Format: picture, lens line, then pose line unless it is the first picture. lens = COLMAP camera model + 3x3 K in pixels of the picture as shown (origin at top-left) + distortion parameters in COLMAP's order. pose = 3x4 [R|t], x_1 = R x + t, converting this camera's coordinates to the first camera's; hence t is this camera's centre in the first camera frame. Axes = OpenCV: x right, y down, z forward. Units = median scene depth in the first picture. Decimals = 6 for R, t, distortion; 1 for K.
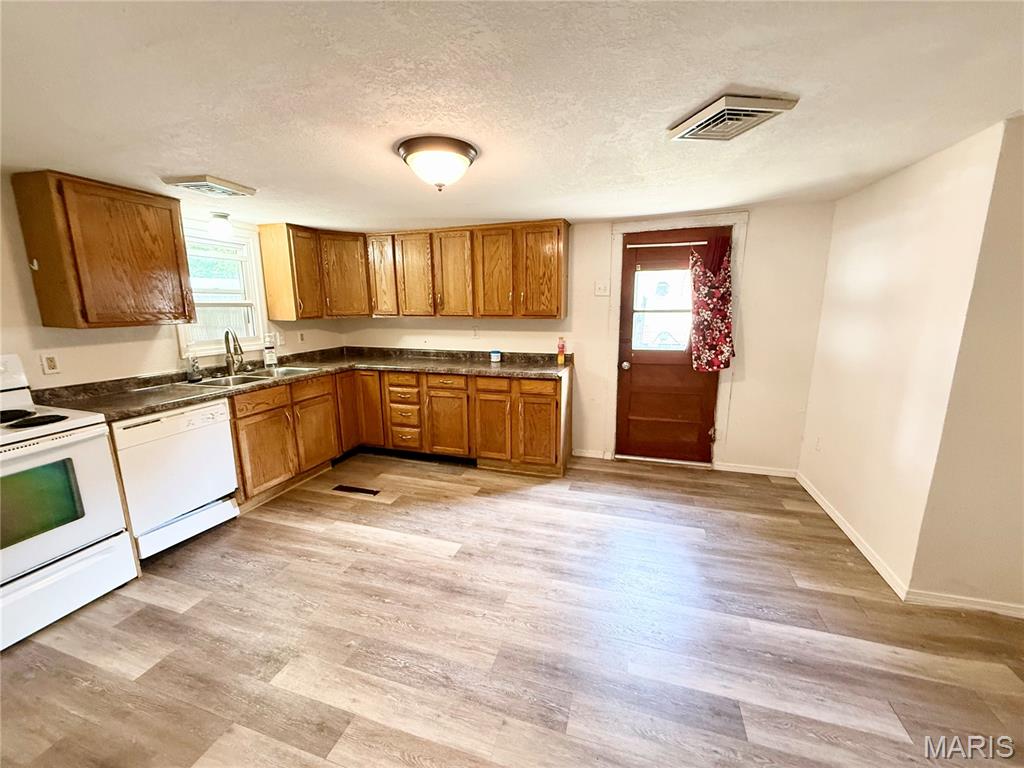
lens RADIAL K [[410.1, 0, 511.0], [0, 410.1, 384.1], [0, 0, 1]] dist [0.000358, 0.000367]
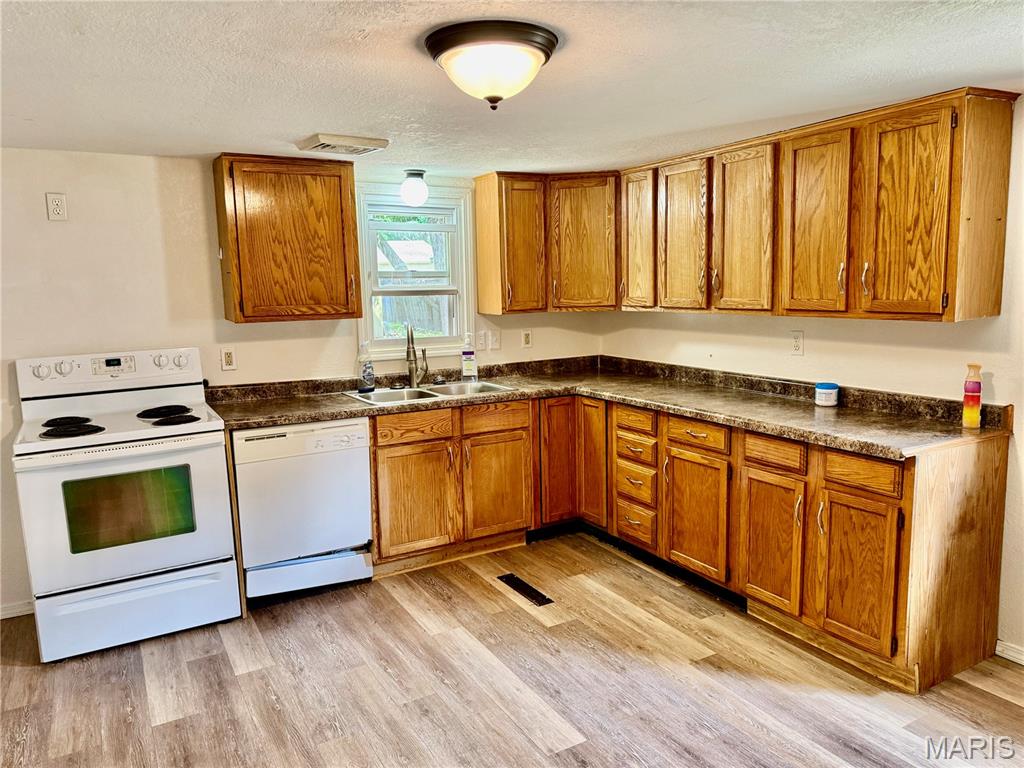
lens RADIAL K [[722.0, 0, 508.8], [0, 722.0, 389.4], [0, 0, 1]] dist [0.047852, -0.060629]
pose [[0.736575, 0.089191, -0.670449, 0.310663], [-0.113118, 0.993550, 0.007899, -0.046674], [0.666829, 0.070022, 0.741914, 0.150430]]
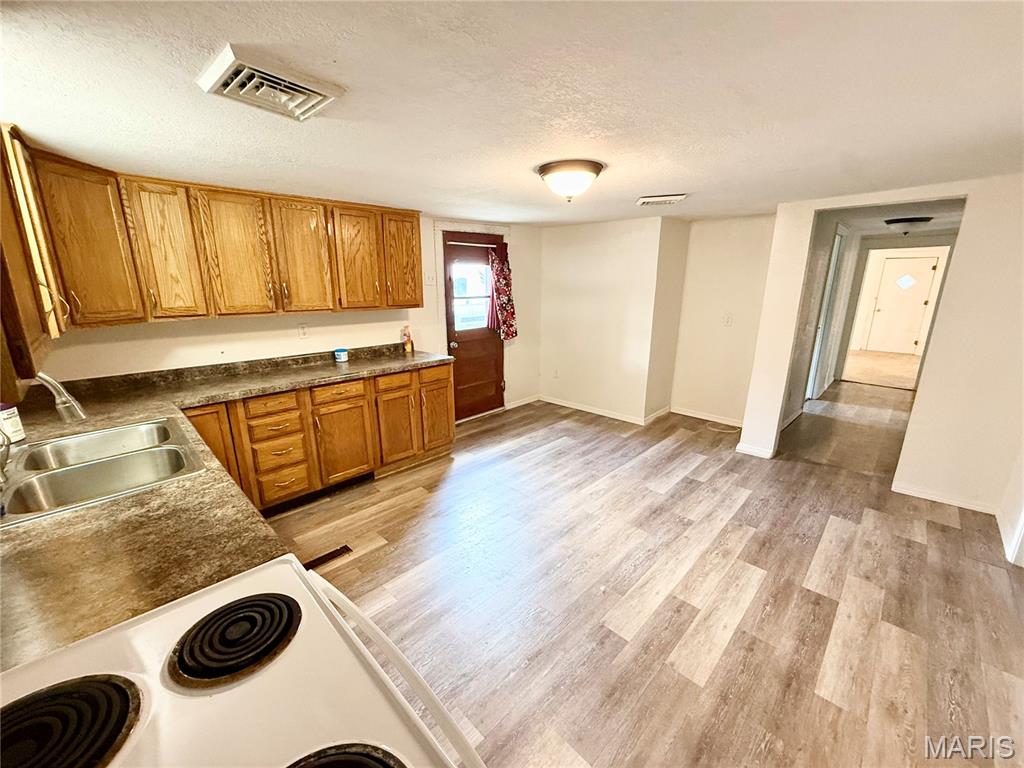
lens RADIAL K [[410.1, 0, 511.2], [0, 410.1, 383.9], [0, 0, 1]] dist [0.000358, 0.000367]
pose [[0.453955, -0.209438, 0.866060, -0.766544], [0.178698, 0.973634, 0.141786, -0.081953], [-0.872921, 0.090399, 0.479413, 0.337172]]
